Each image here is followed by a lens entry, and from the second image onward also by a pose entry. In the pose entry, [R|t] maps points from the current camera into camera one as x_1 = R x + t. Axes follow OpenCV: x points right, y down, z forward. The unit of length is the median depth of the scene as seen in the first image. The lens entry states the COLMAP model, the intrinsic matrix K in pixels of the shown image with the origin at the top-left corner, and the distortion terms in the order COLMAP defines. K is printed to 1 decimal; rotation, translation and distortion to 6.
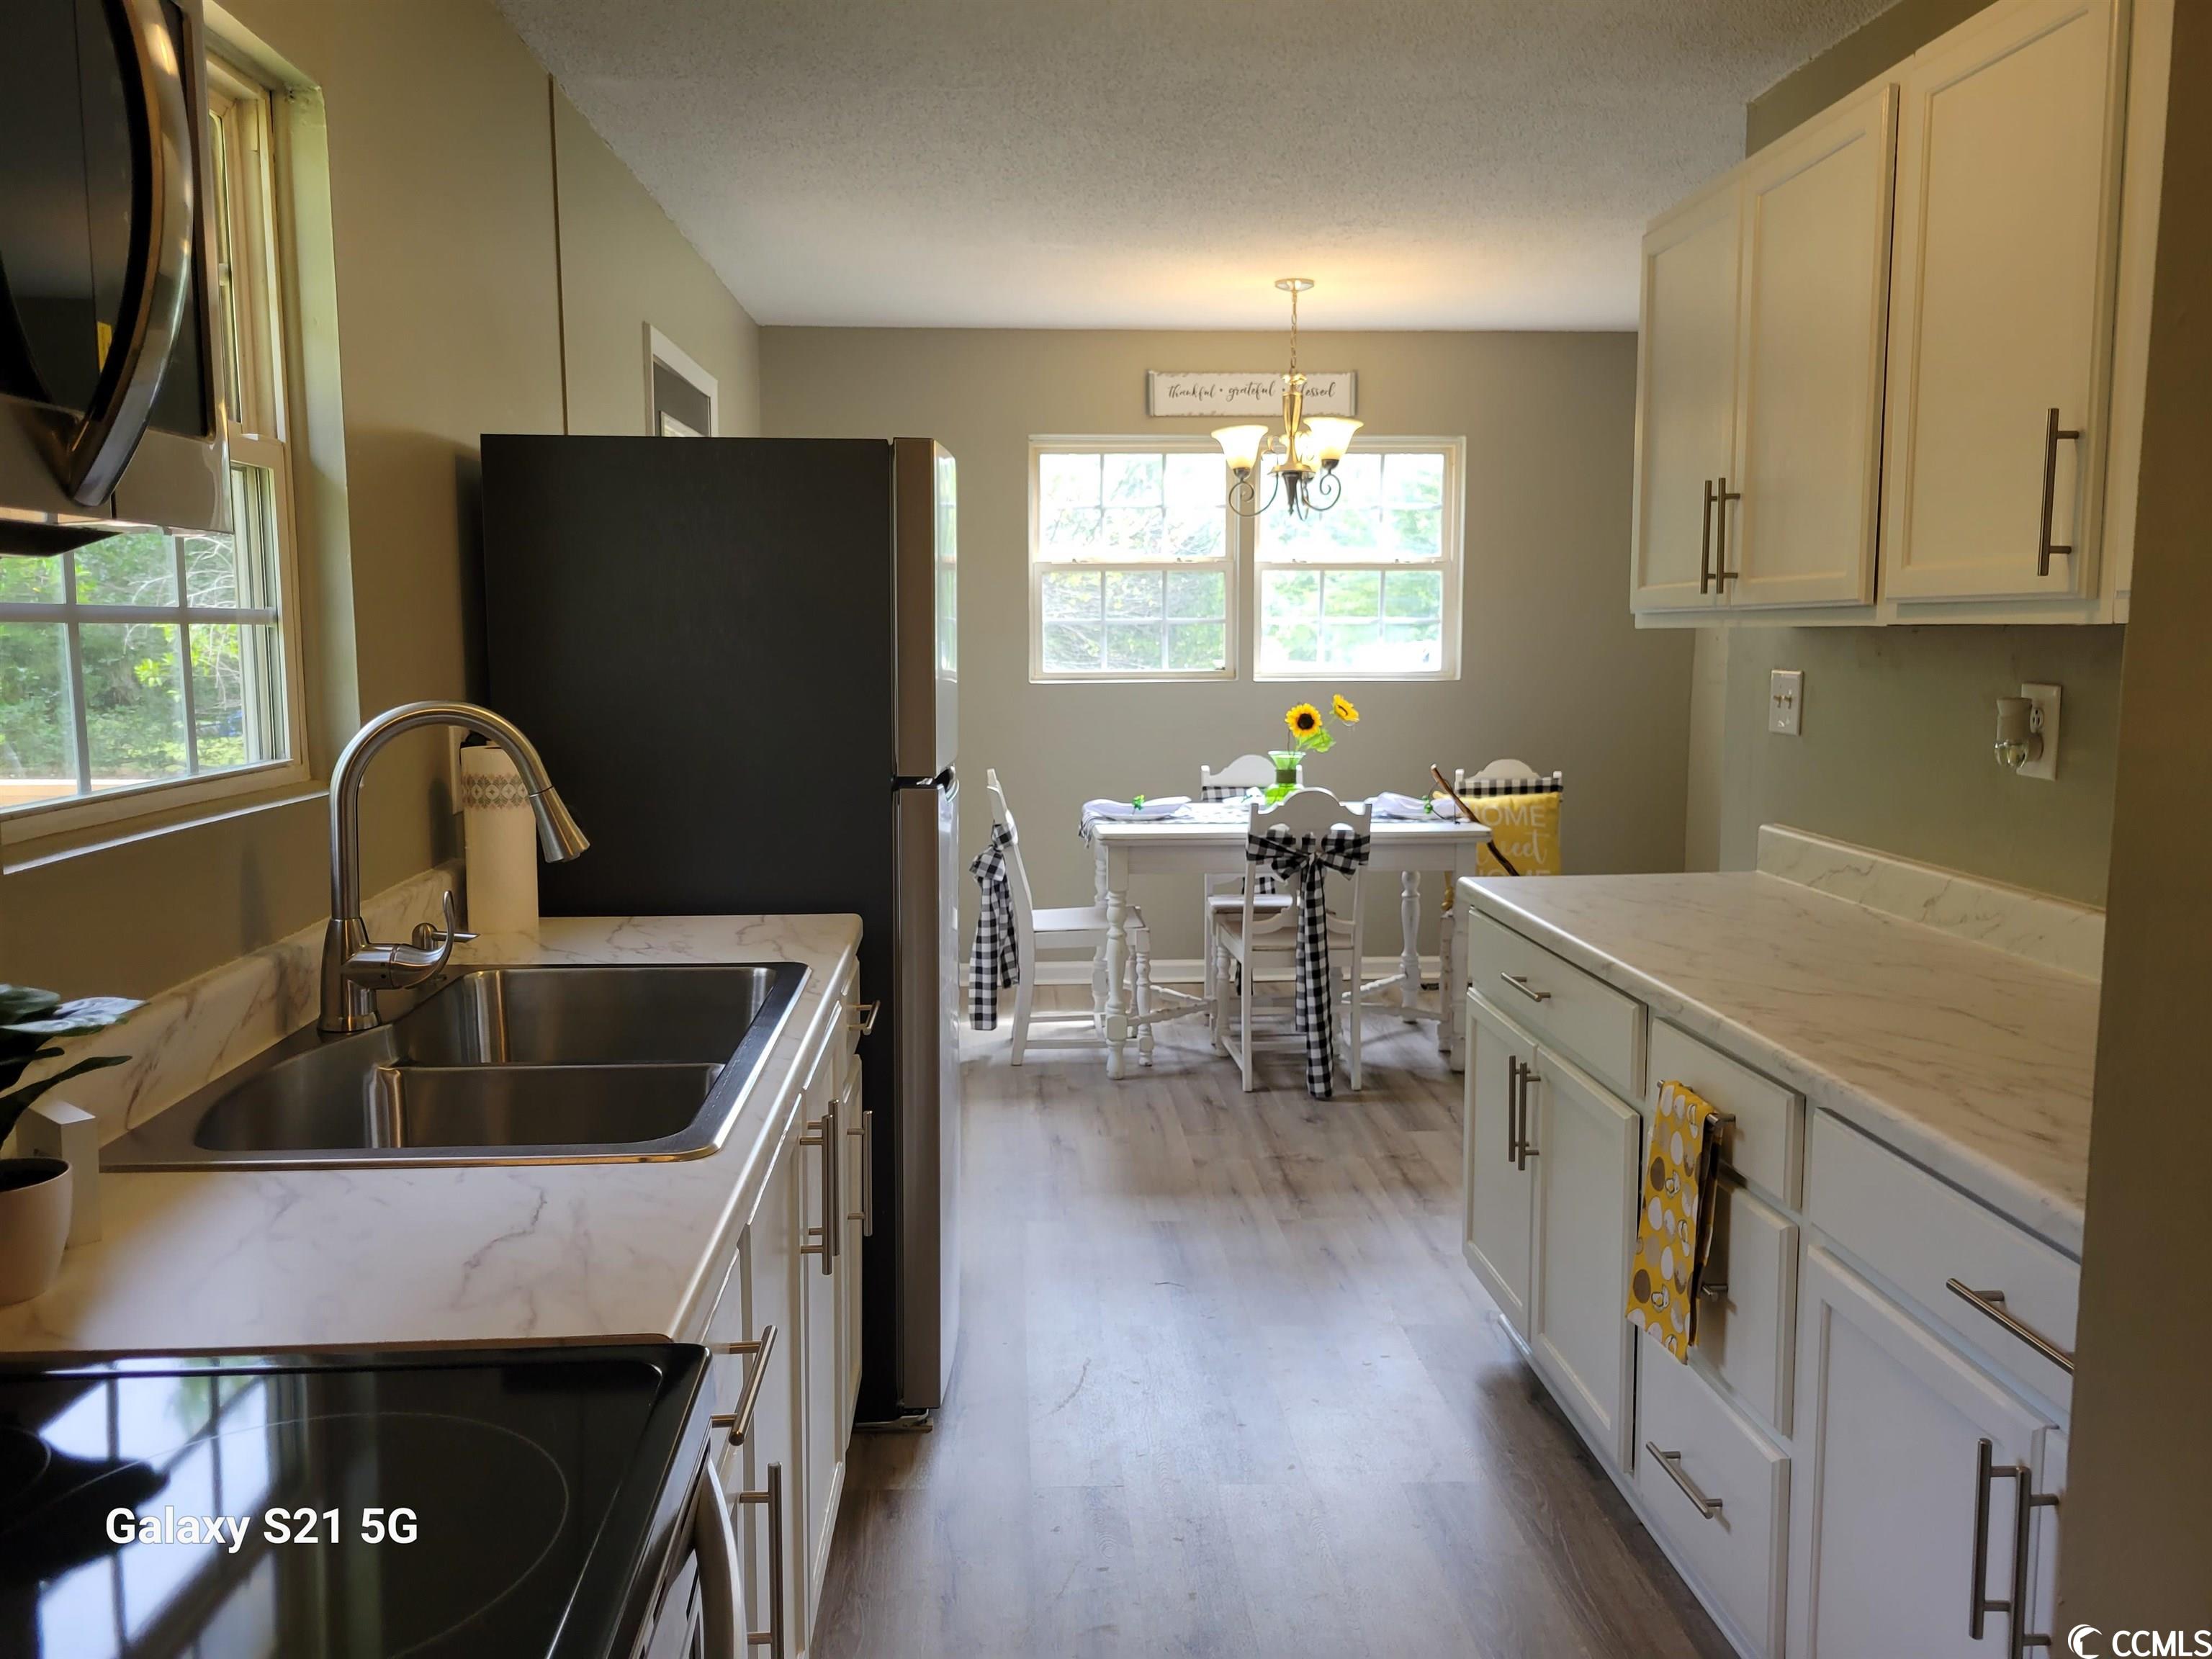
lens RADIAL K [[1673.2, 0, 1113.7], [0, 1673.2, 807.8], [0, 0, 1]] dist [0.042091, -0.024241]
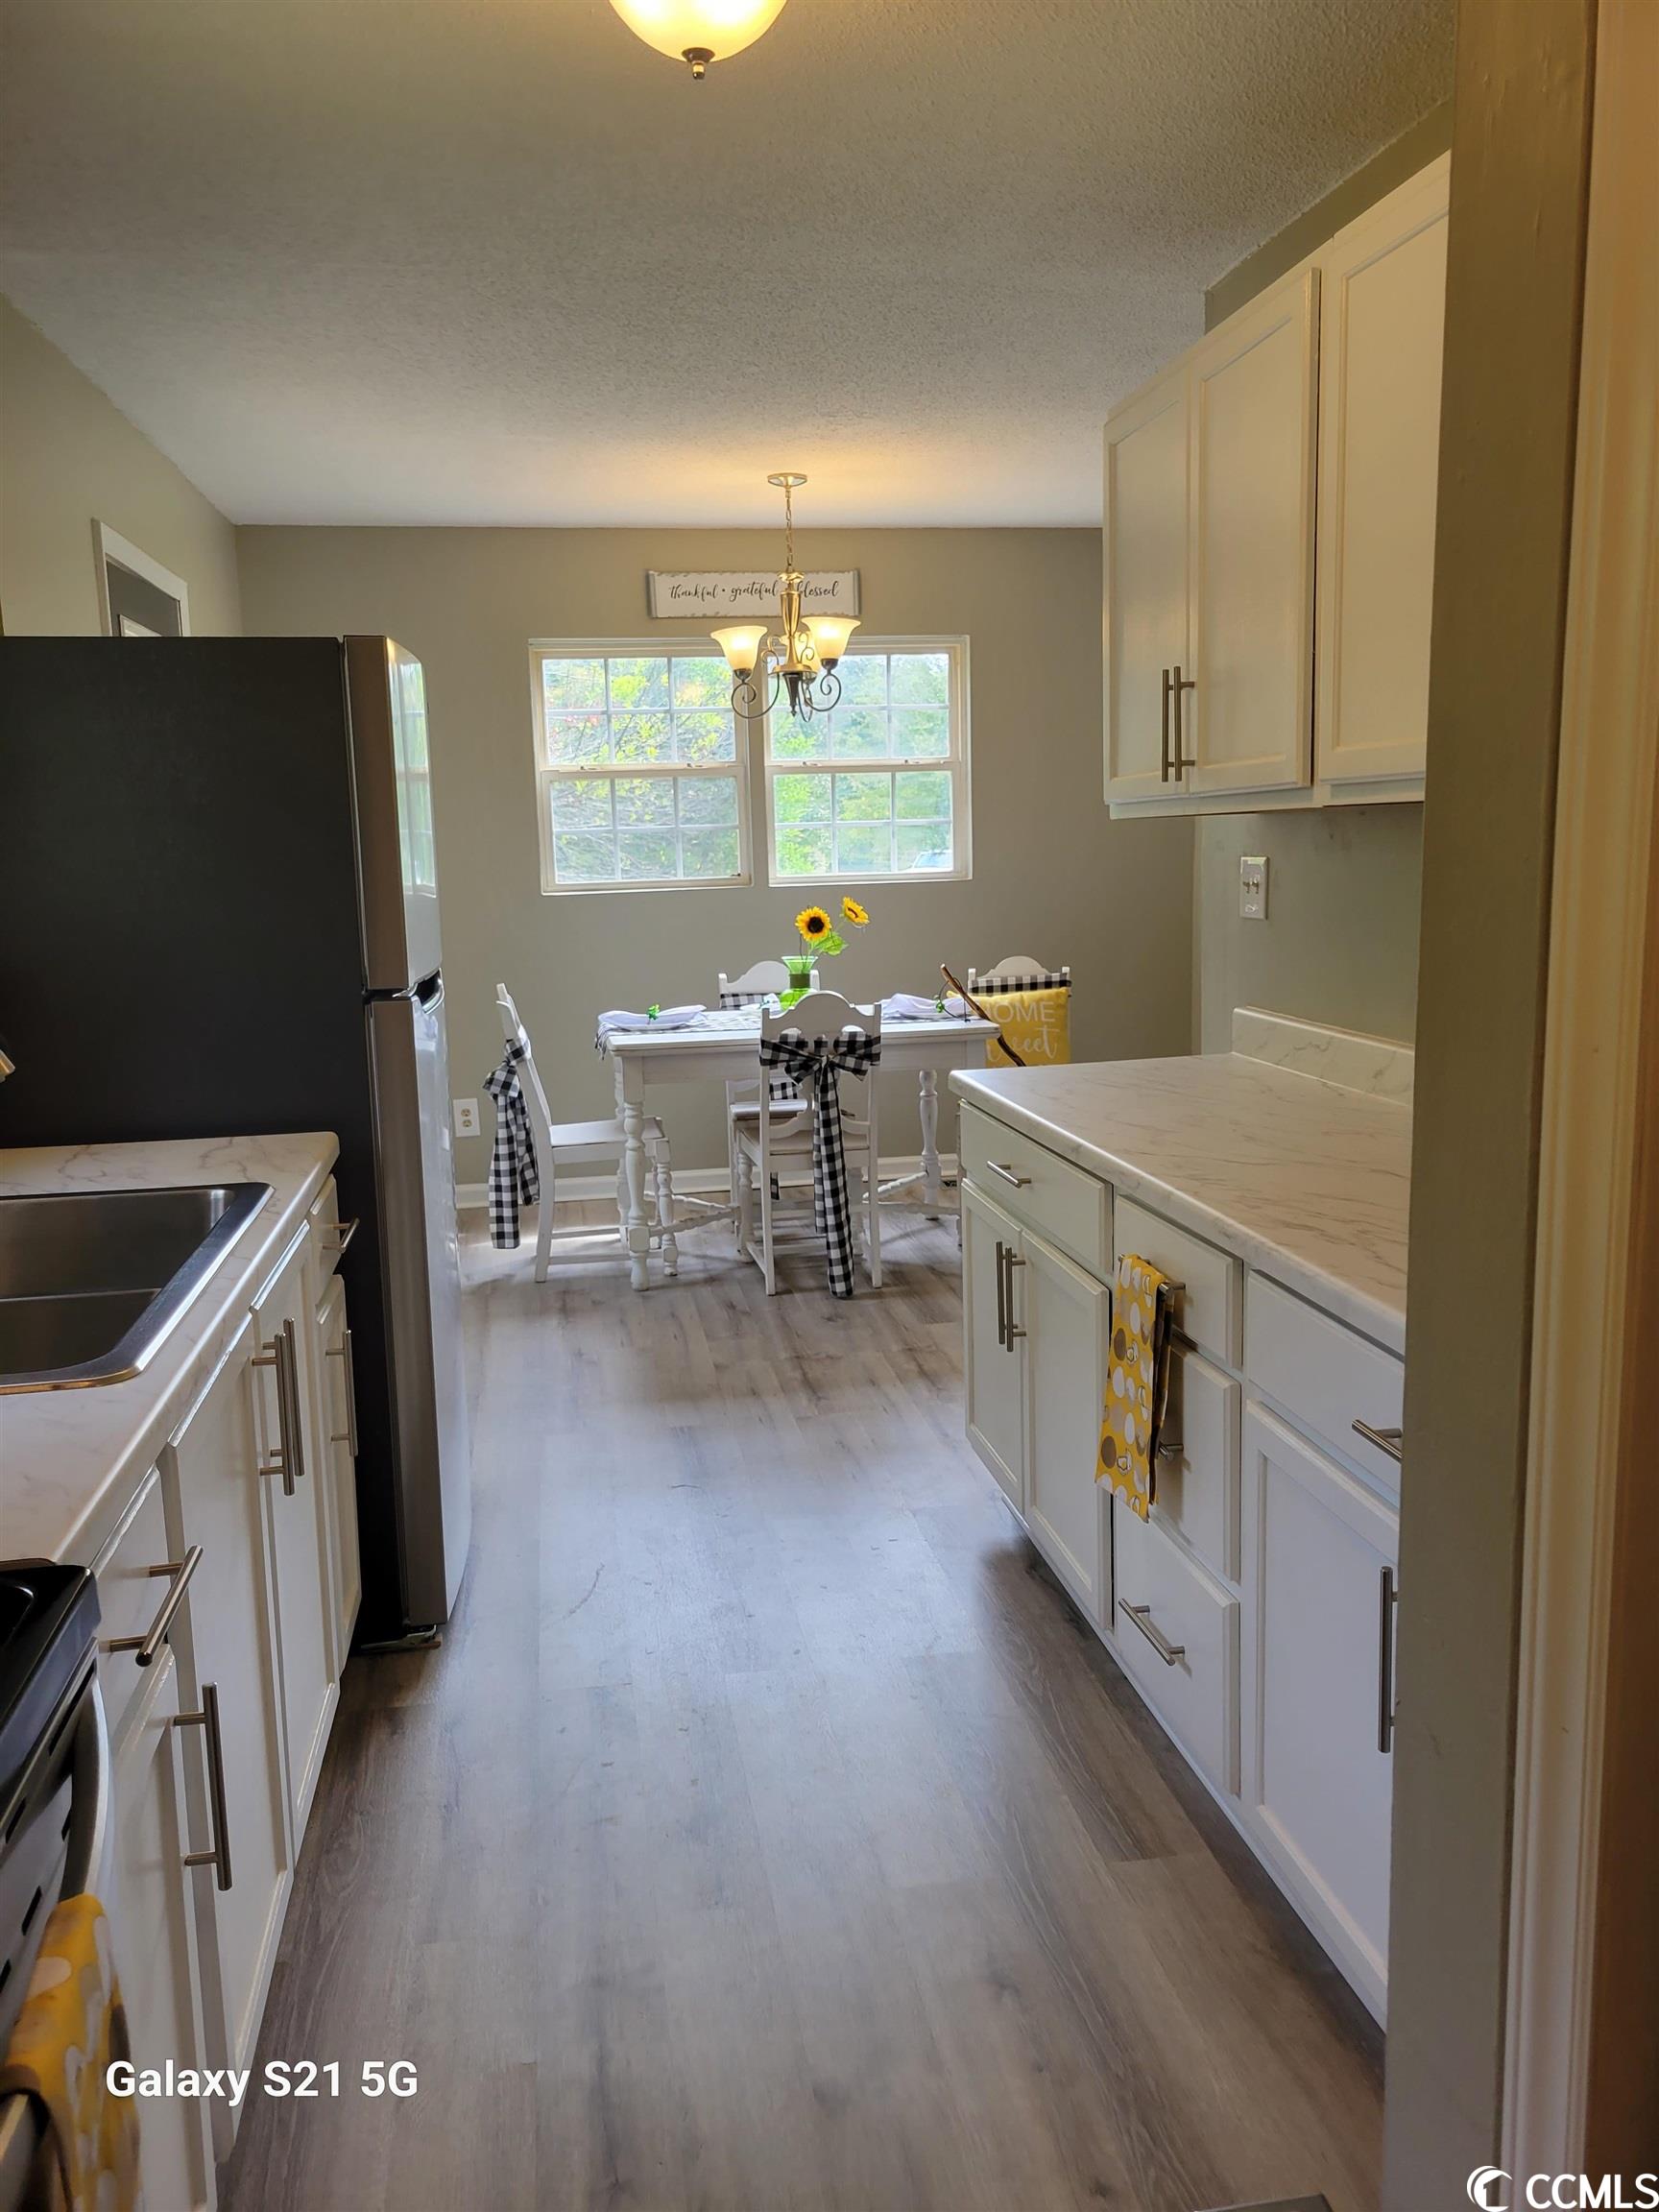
lens RADIAL K [[1673.2, 0, 847.8], [0, 1673.2, 1105.1], [0, 0, 1]] dist [0.042091, -0.024241]
pose [[0.993326, -0.042330, 0.107296, 0.039298], [0.036906, 0.997963, 0.052045, 0.008051], [-0.109280, -0.047738, 0.992864, -0.000173]]
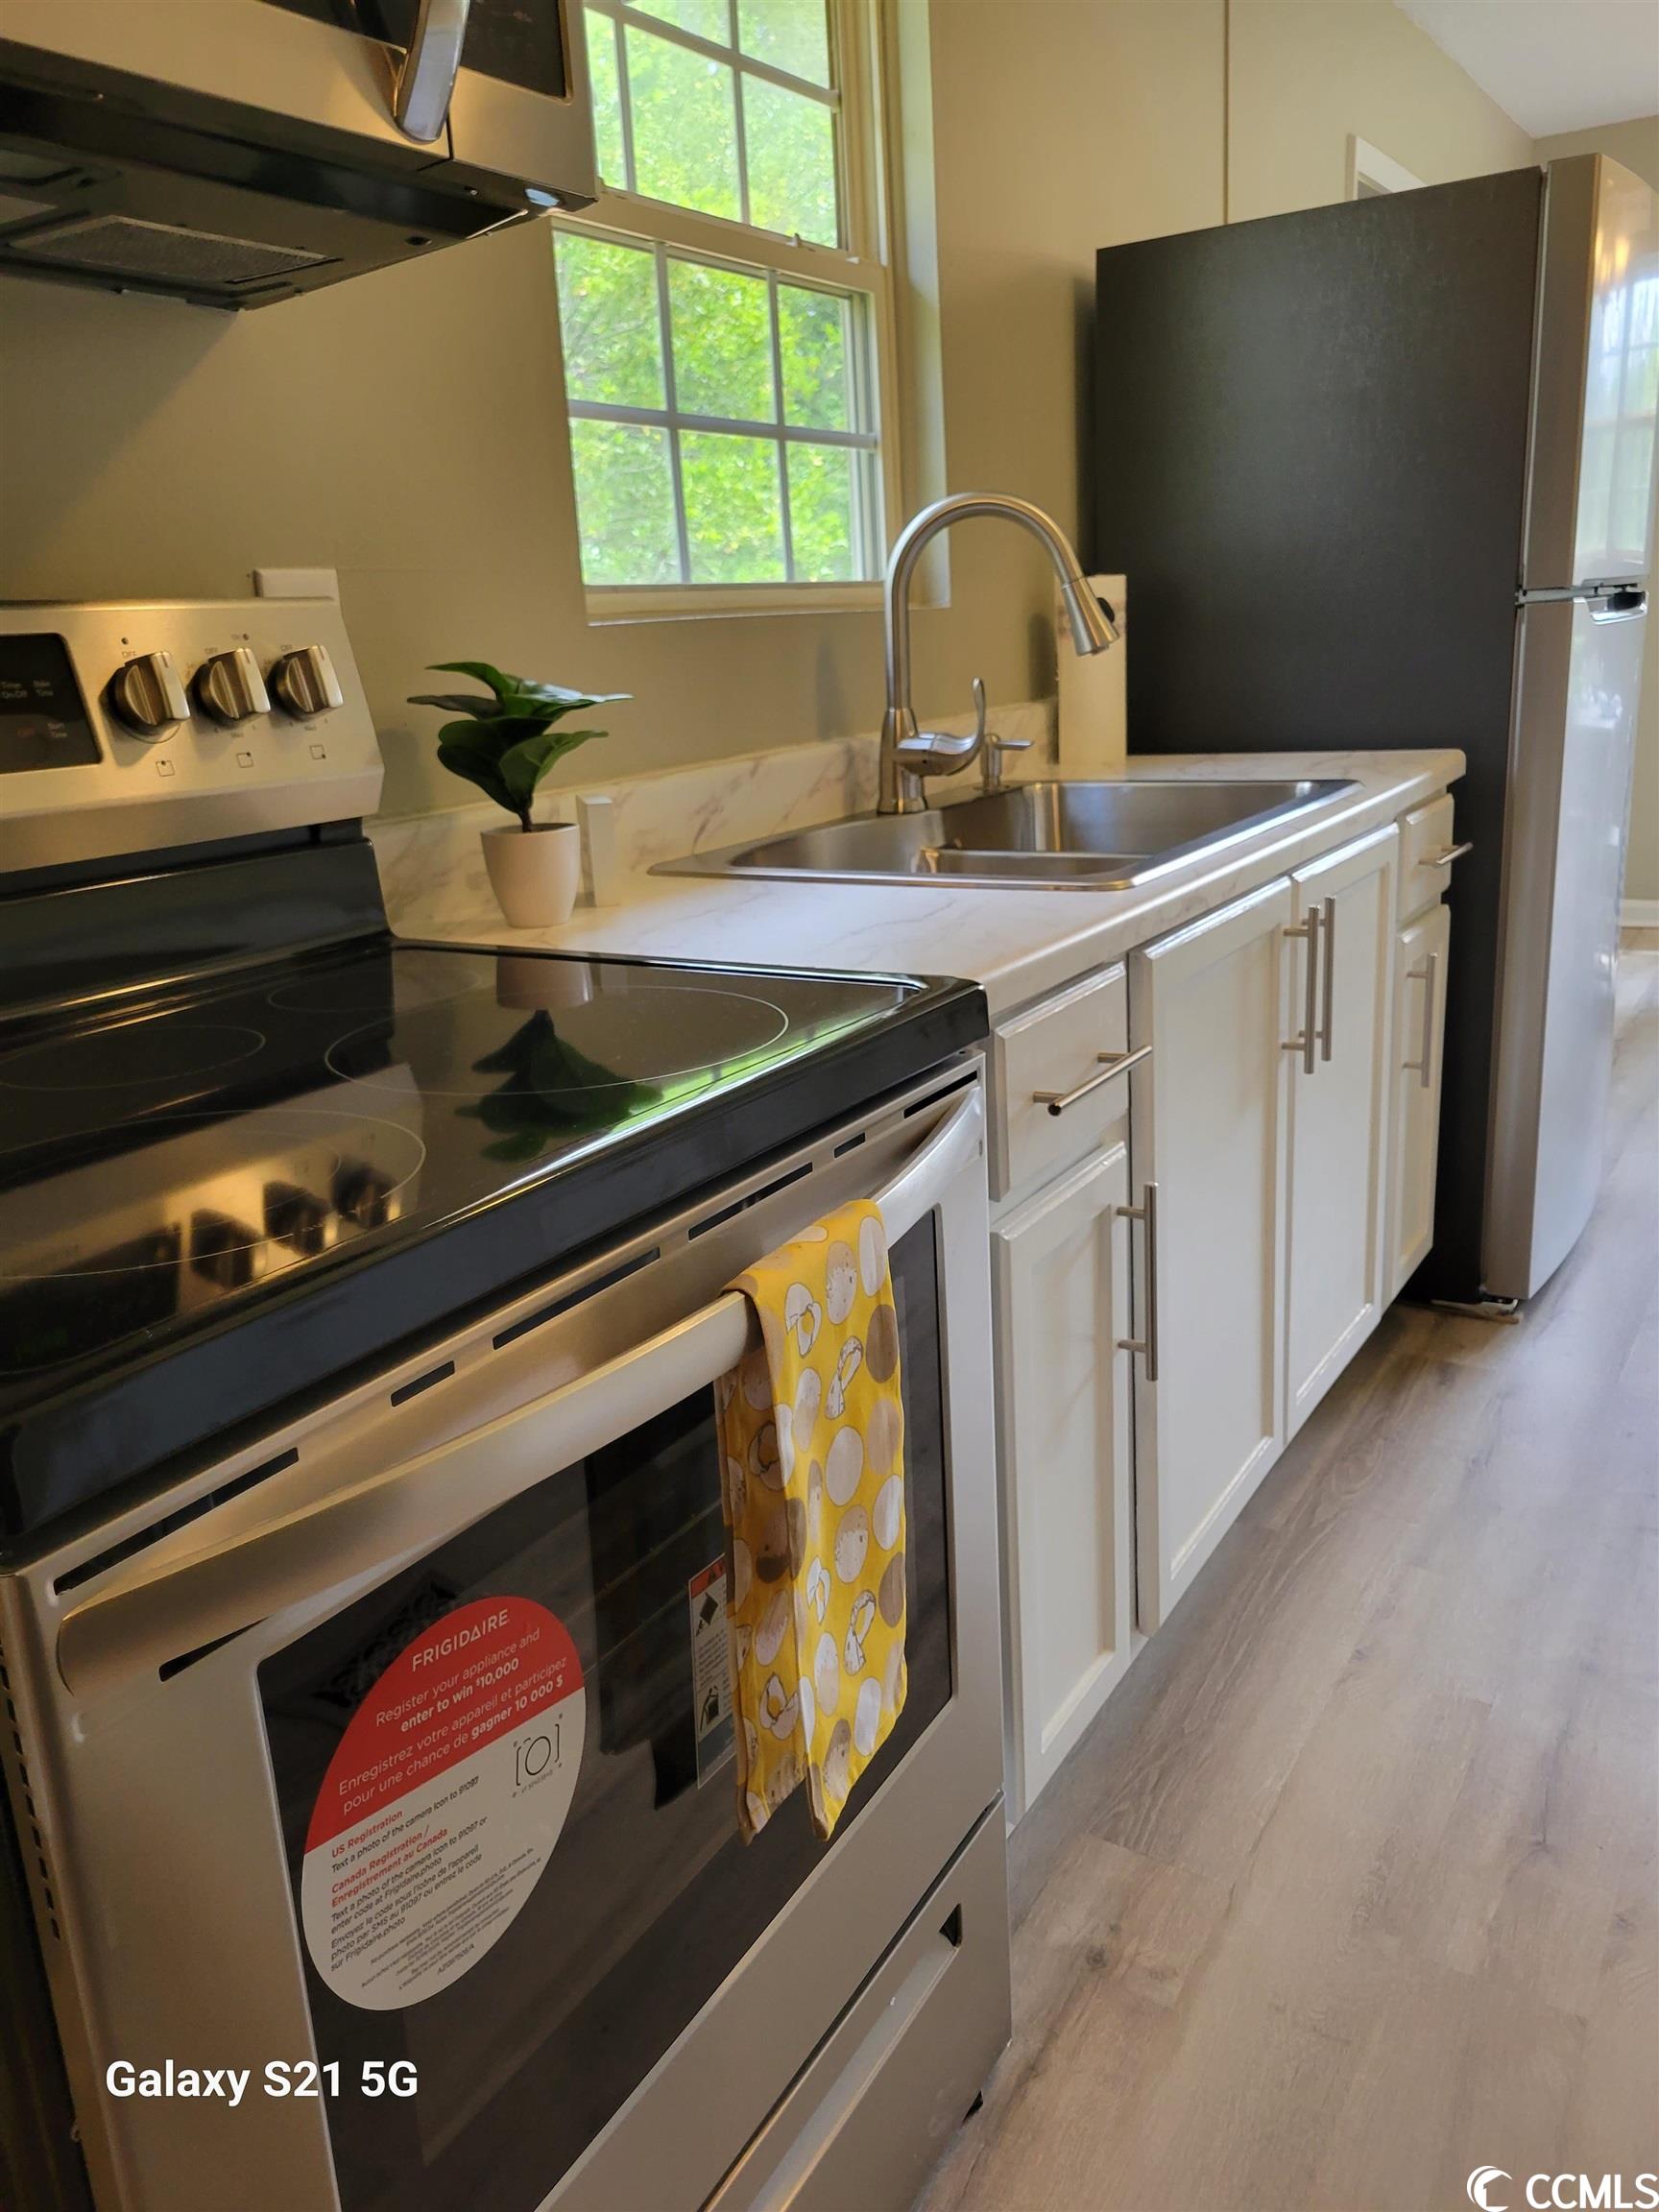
lens RADIAL K [[1673.2, 0, 818.8], [0, 1673.2, 1109.5], [0, 0, 1]] dist [0.042091, -0.024241]
pose [[0.806216, 0.109731, -0.581356, 0.113680], [-0.000849, 0.982863, 0.184338, 0.083109], [0.591621, -0.148123, 0.792493, 0.046385]]
